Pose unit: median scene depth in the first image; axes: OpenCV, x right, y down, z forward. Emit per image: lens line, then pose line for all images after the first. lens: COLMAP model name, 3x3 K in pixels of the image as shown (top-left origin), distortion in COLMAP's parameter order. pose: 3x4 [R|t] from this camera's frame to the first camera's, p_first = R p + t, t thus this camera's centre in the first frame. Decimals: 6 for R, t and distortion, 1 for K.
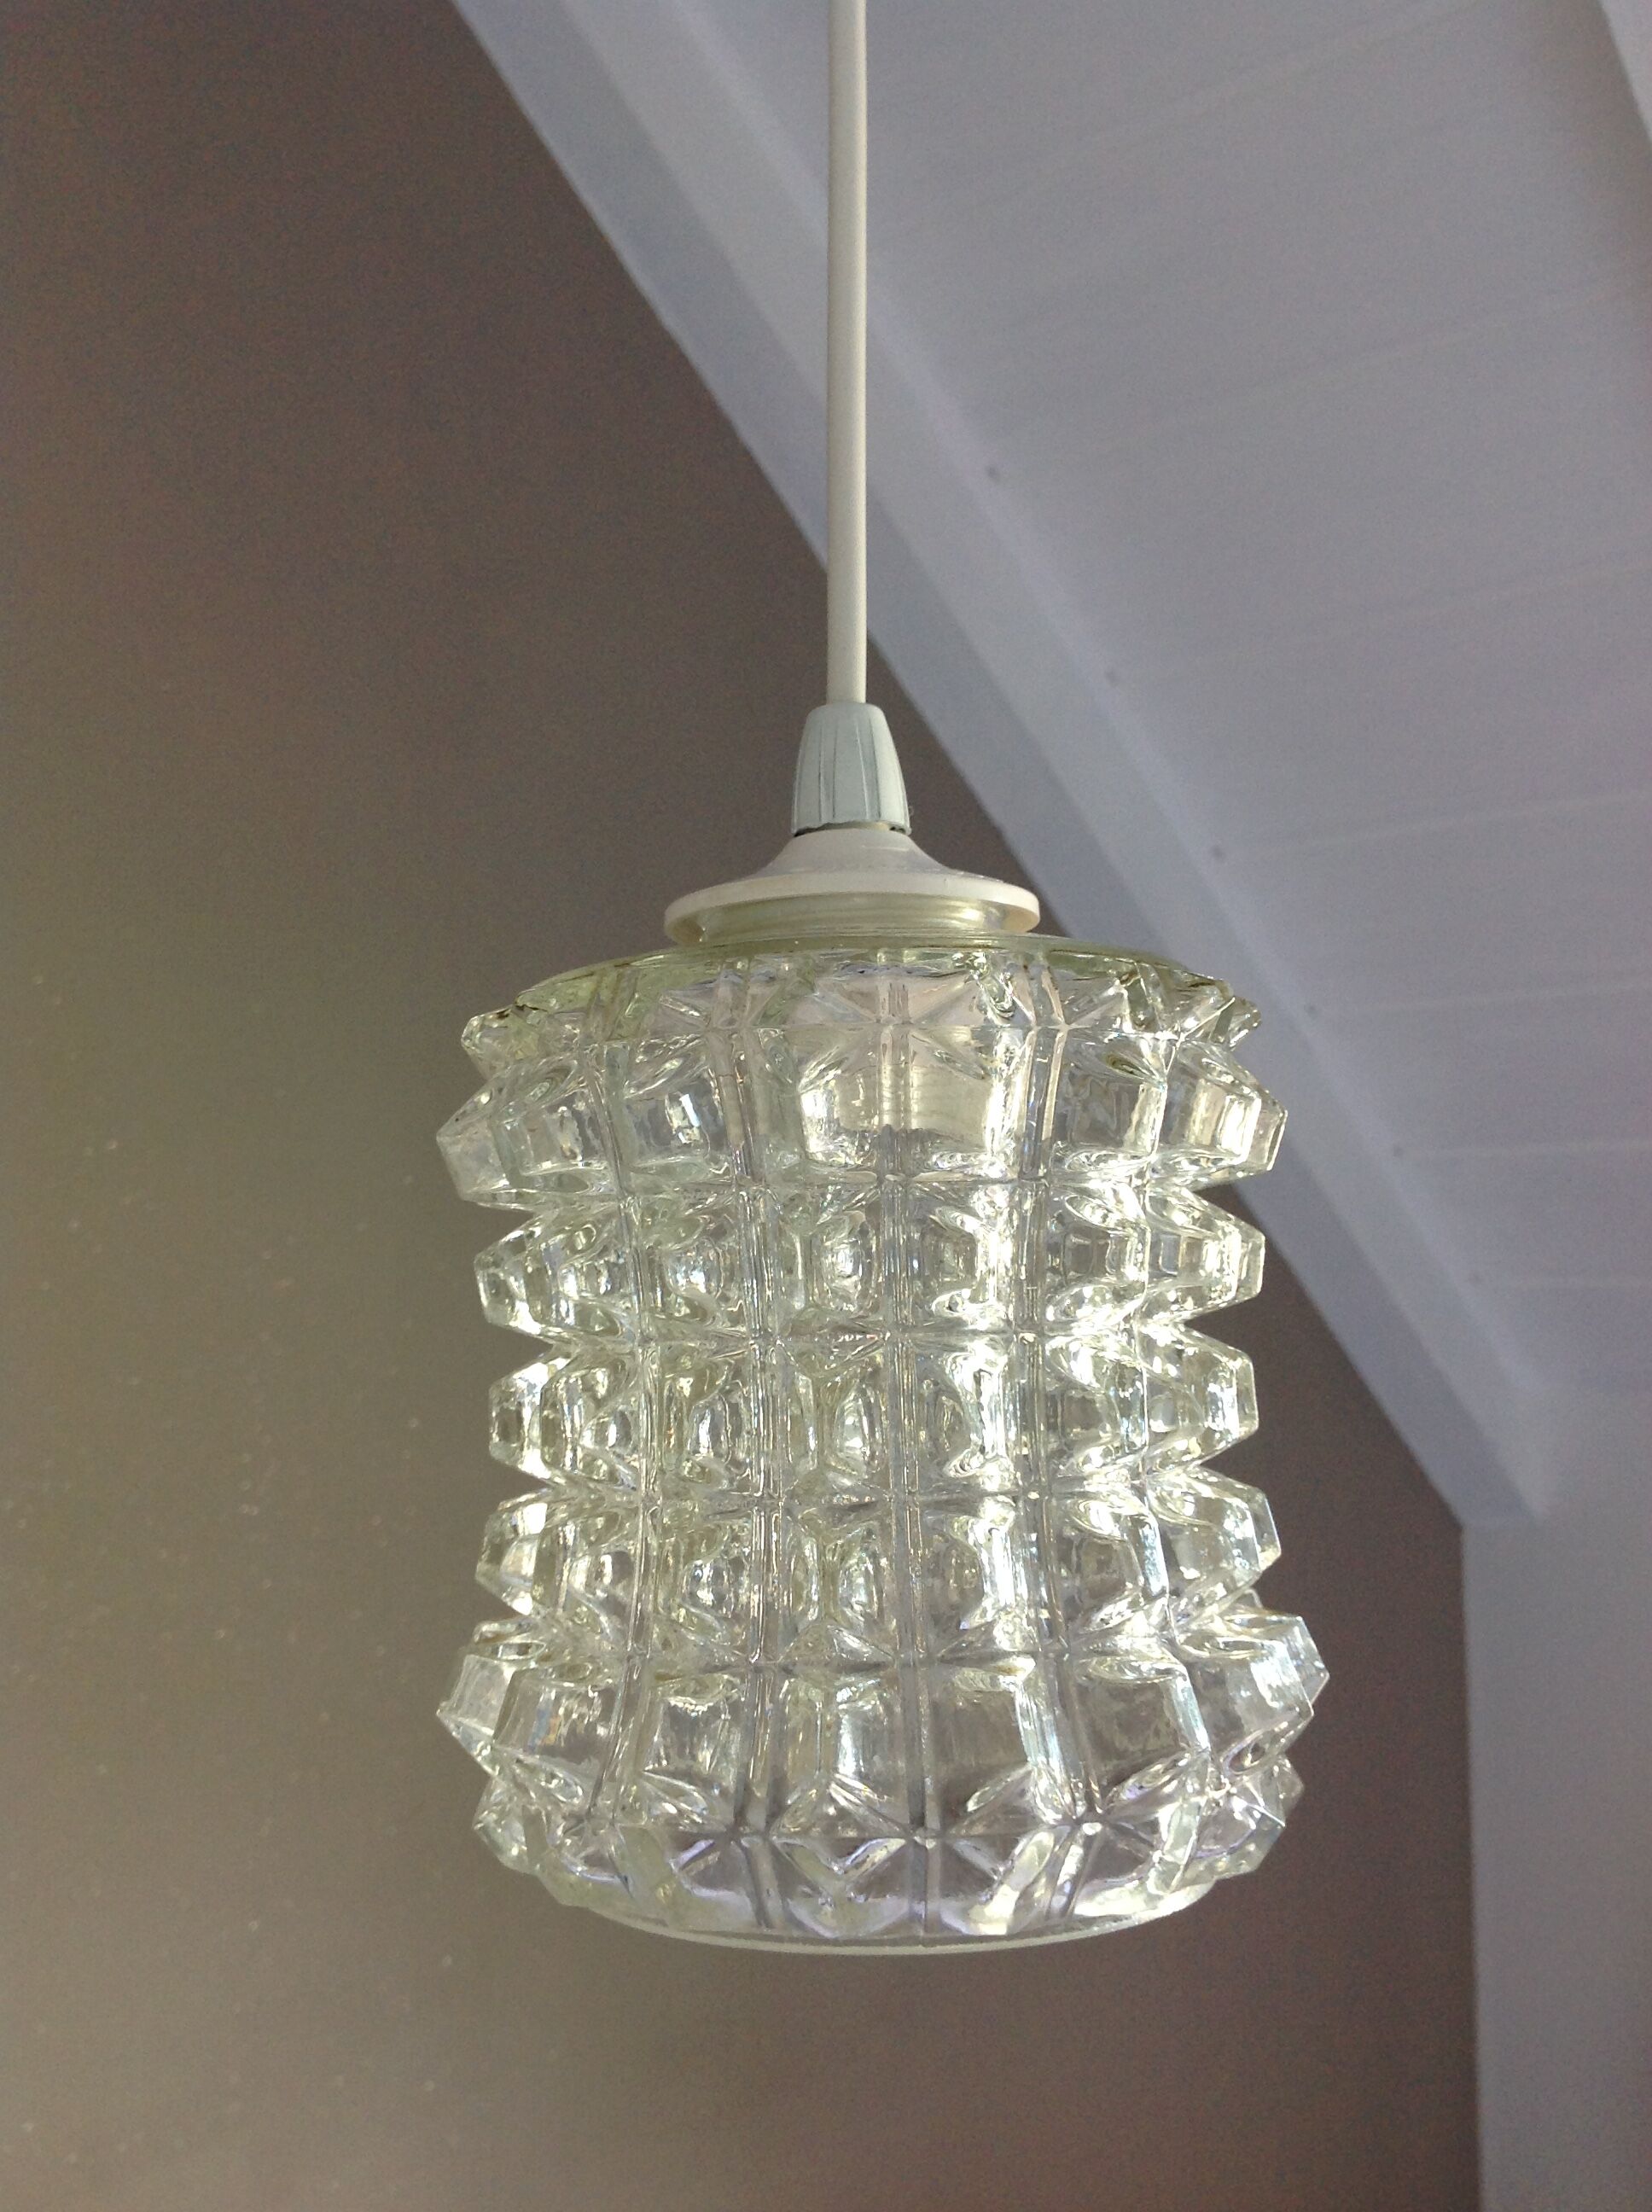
lens RADIAL K [[2455.5, 0, 826.0], [0, 2455.5, 1106.0], [0, 0, 1]] dist [0.008748, 0.005851]
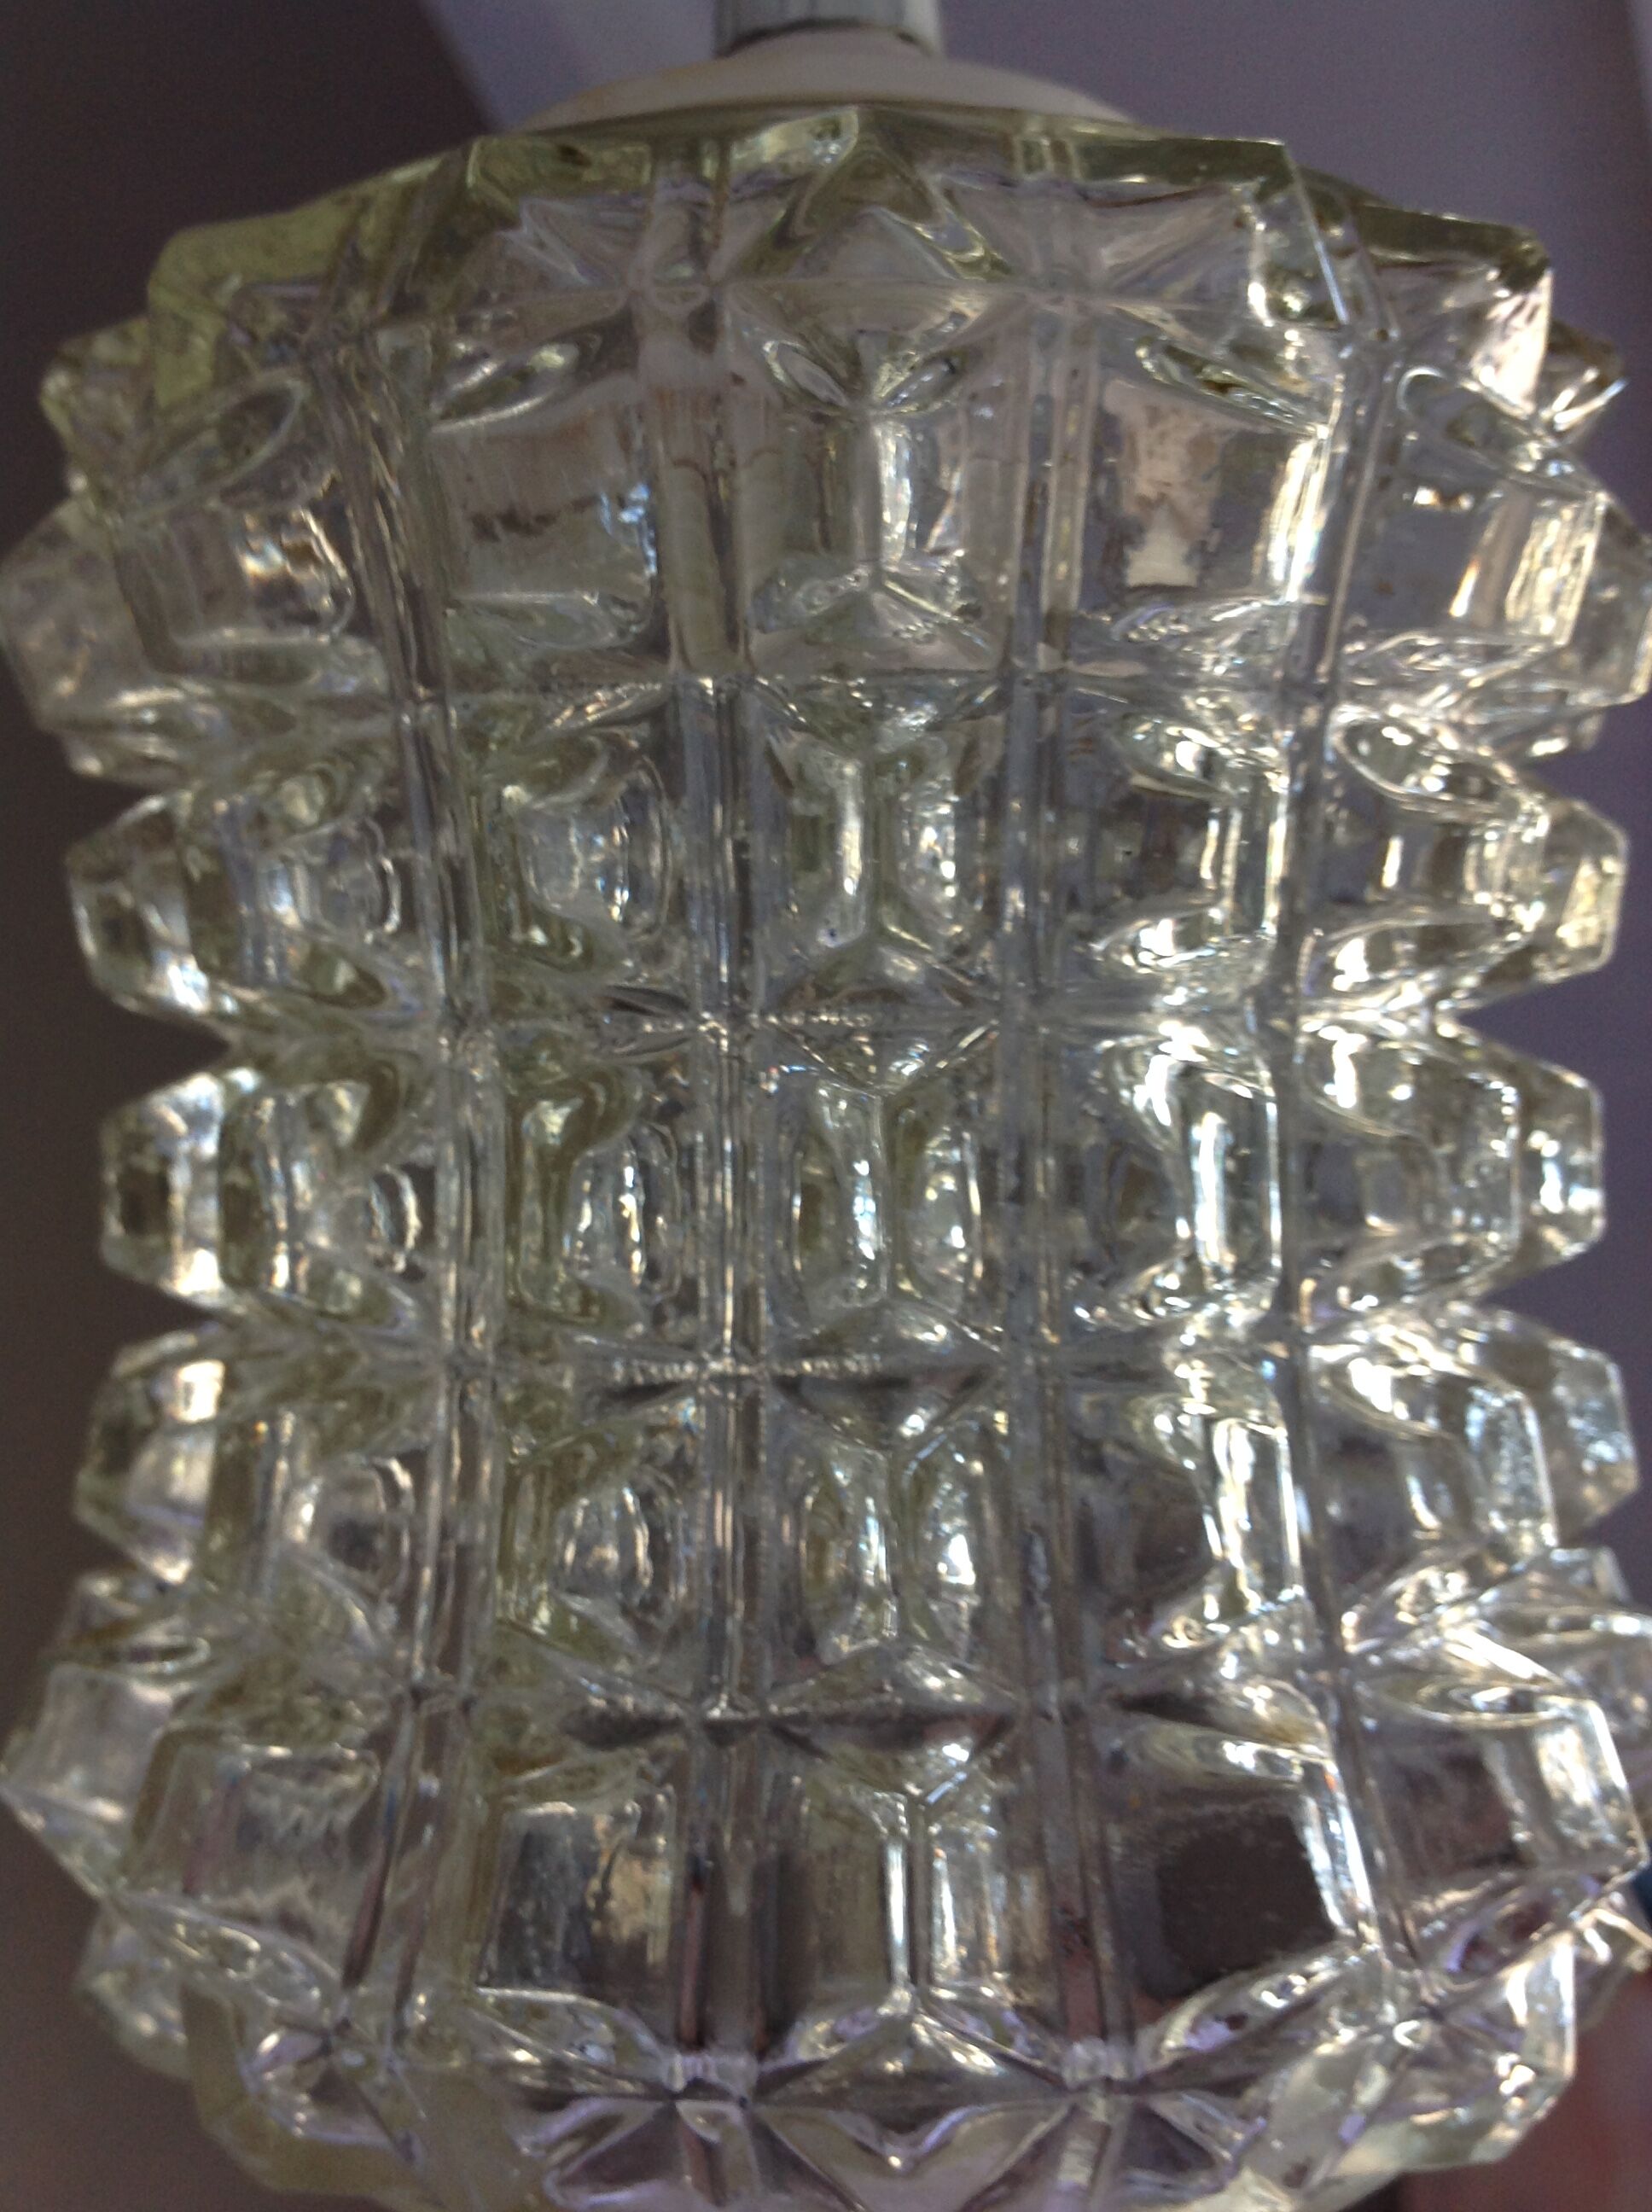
lens RADIAL K [[2455.5, 0, 826.0], [0, 2455.5, 1106.0], [0, 0, 1]] dist [0.008748, 0.005851]
pose [[0.987442, 0.006371, 0.157854, -0.074902], [-0.020569, 0.995866, 0.088473, 0.067295], [-0.156638, -0.090609, 0.983491, 0.516806]]
